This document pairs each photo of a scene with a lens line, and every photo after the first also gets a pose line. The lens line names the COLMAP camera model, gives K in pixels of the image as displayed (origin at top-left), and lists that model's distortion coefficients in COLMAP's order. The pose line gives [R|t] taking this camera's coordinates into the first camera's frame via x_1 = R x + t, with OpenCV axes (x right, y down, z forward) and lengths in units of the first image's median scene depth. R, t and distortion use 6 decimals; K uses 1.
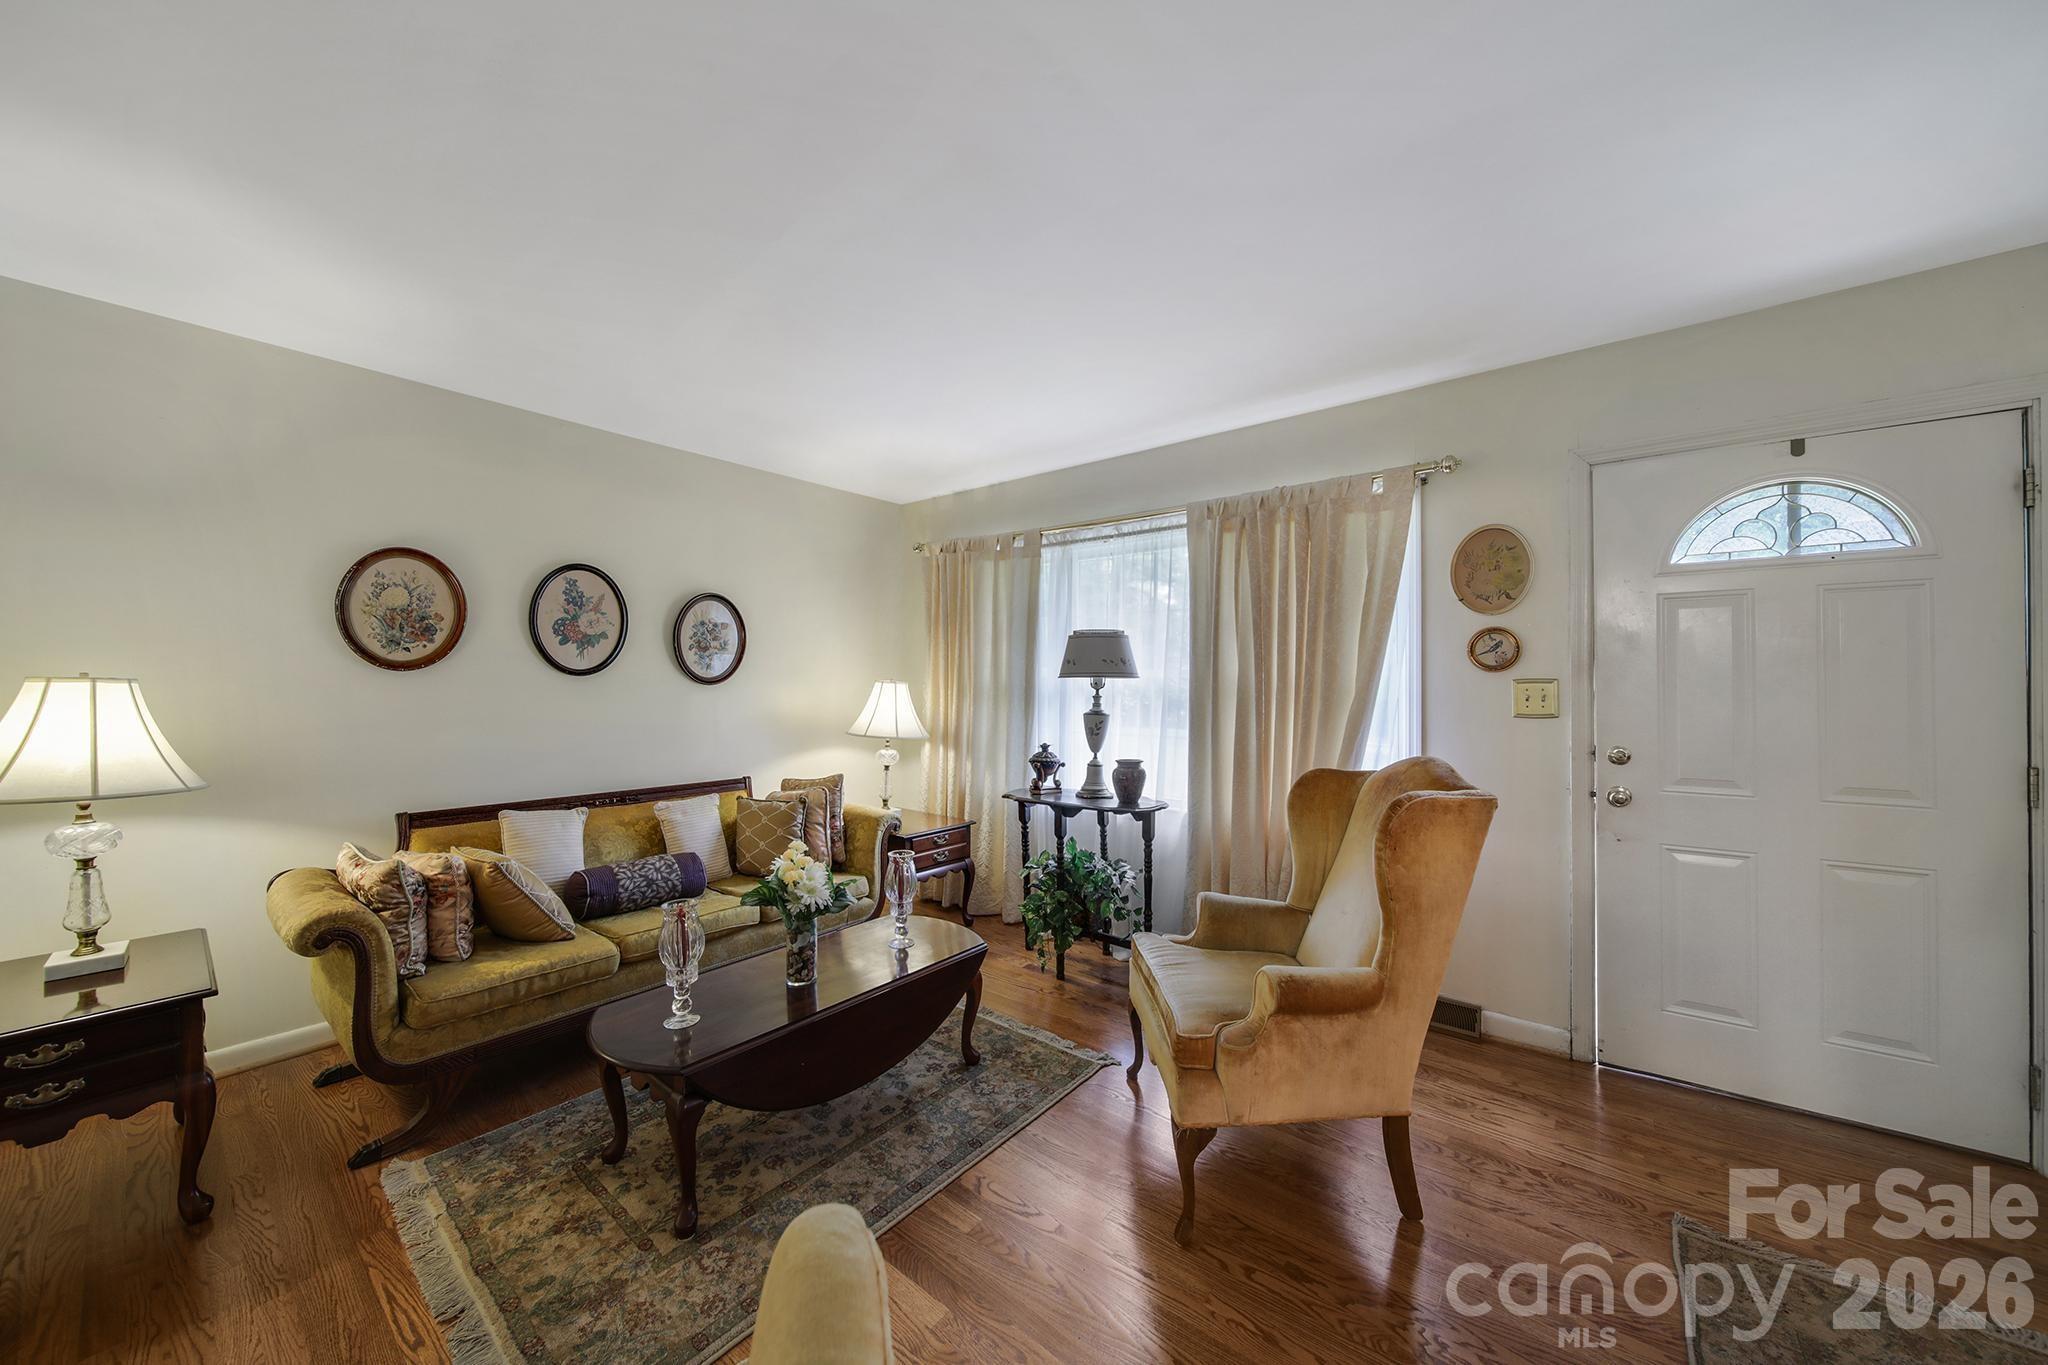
lens RADIAL K [[717.8, 0, 1031.5], [0, 717.8, 679.8], [0, 0, 1]] dist [-0.005016, -0.000750]
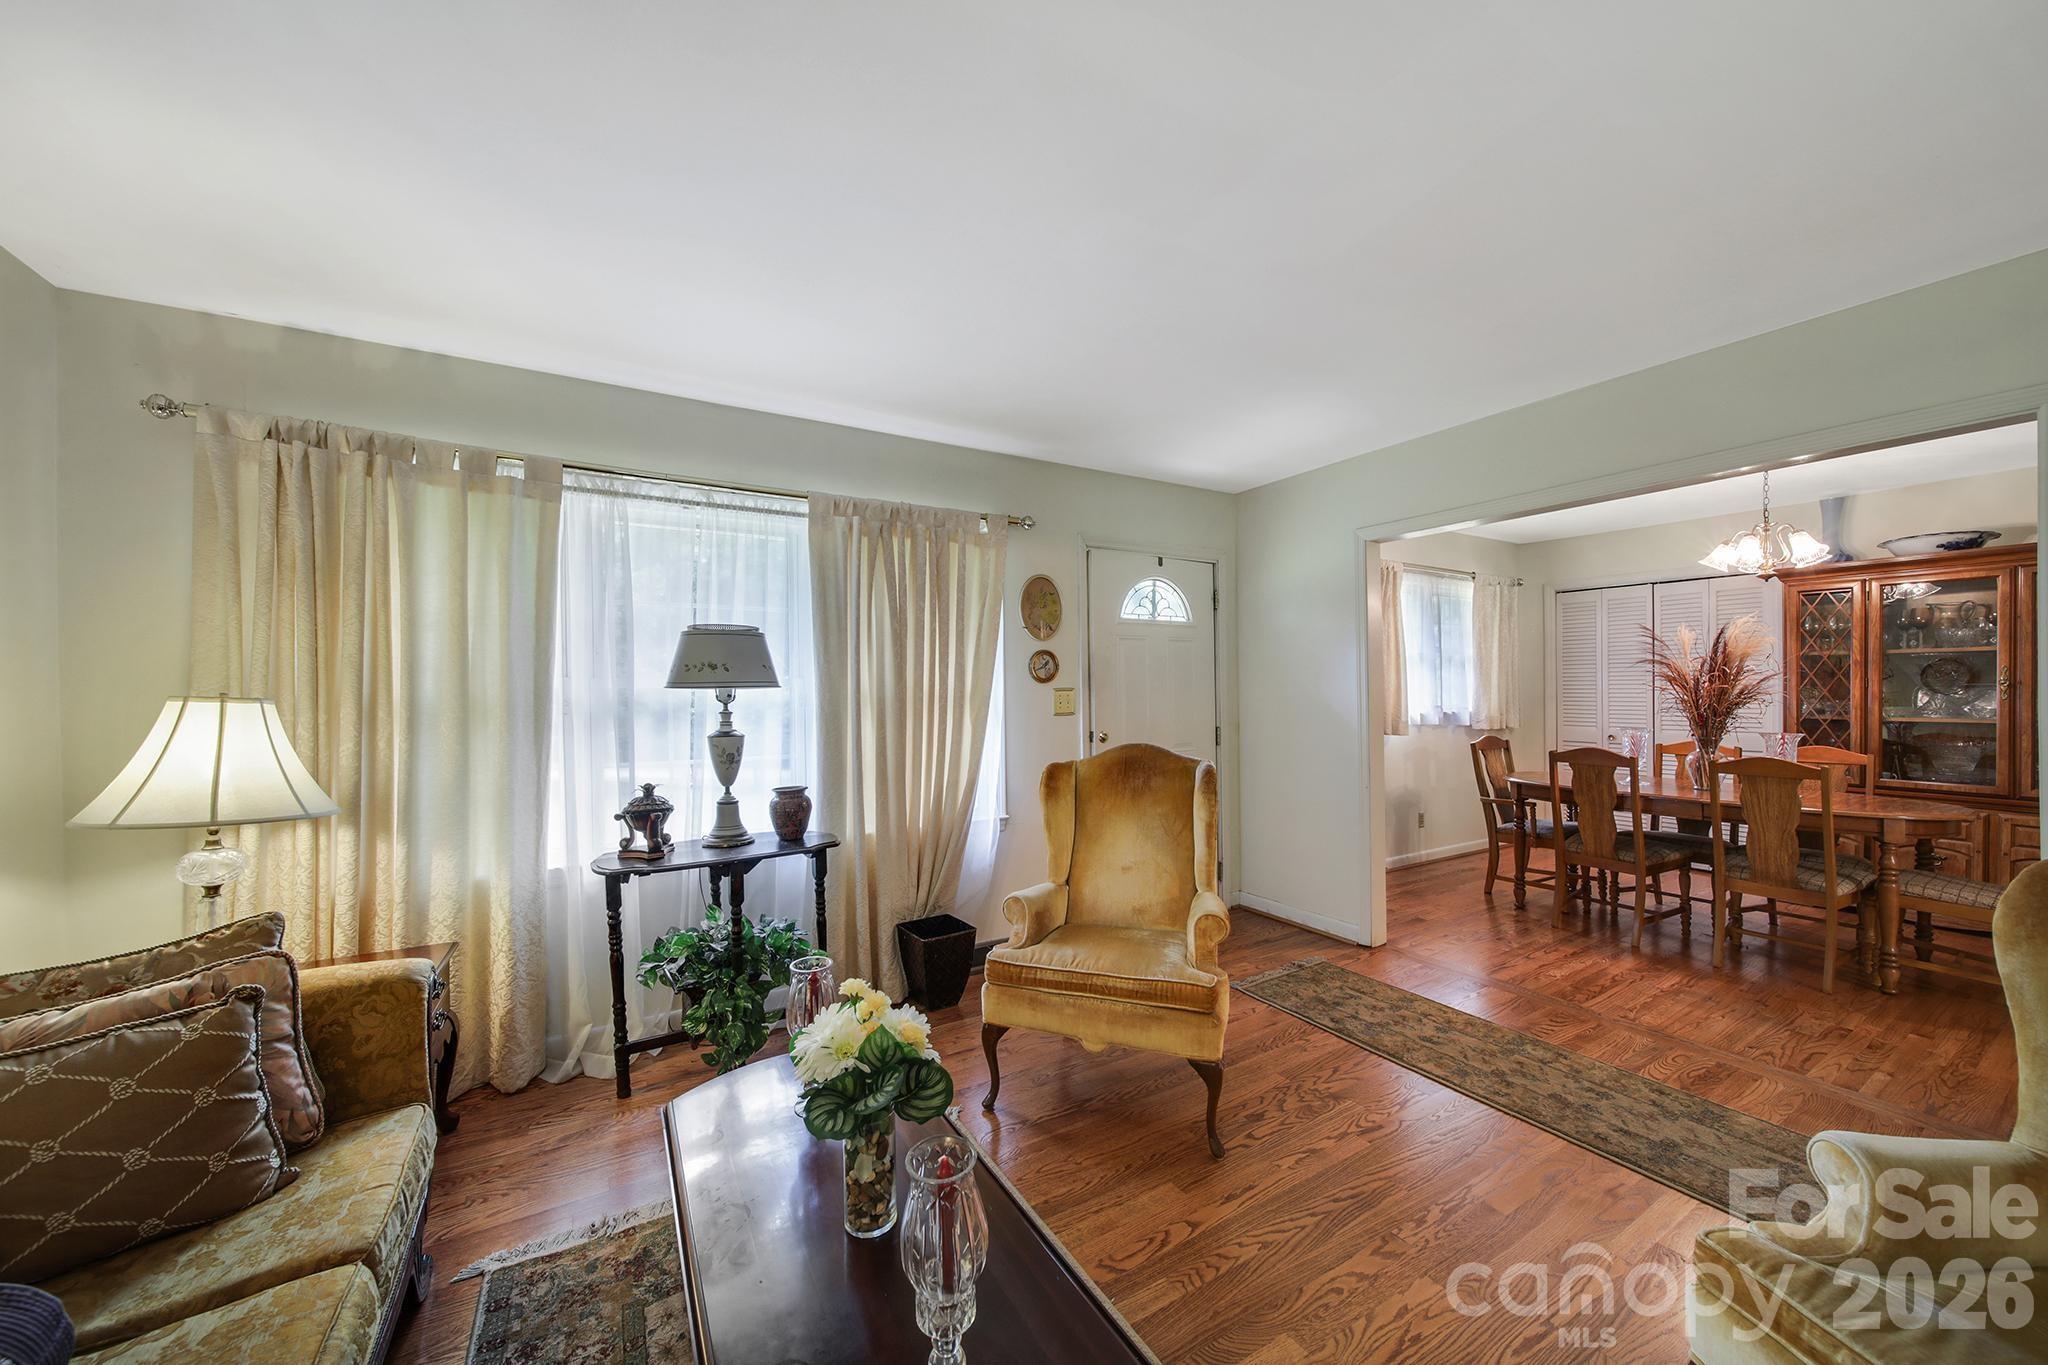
lens RADIAL K [[717.8, 0, 1024.0], [0, 717.8, 690.2], [0, 0, 1]] dist [-0.005016, -0.000750]
pose [[0.365748, -0.007750, 0.930681, -0.510944], [0.003037, 0.999970, 0.007133, -0.005419], [-0.930709, 0.000218, 0.365761, 0.428938]]
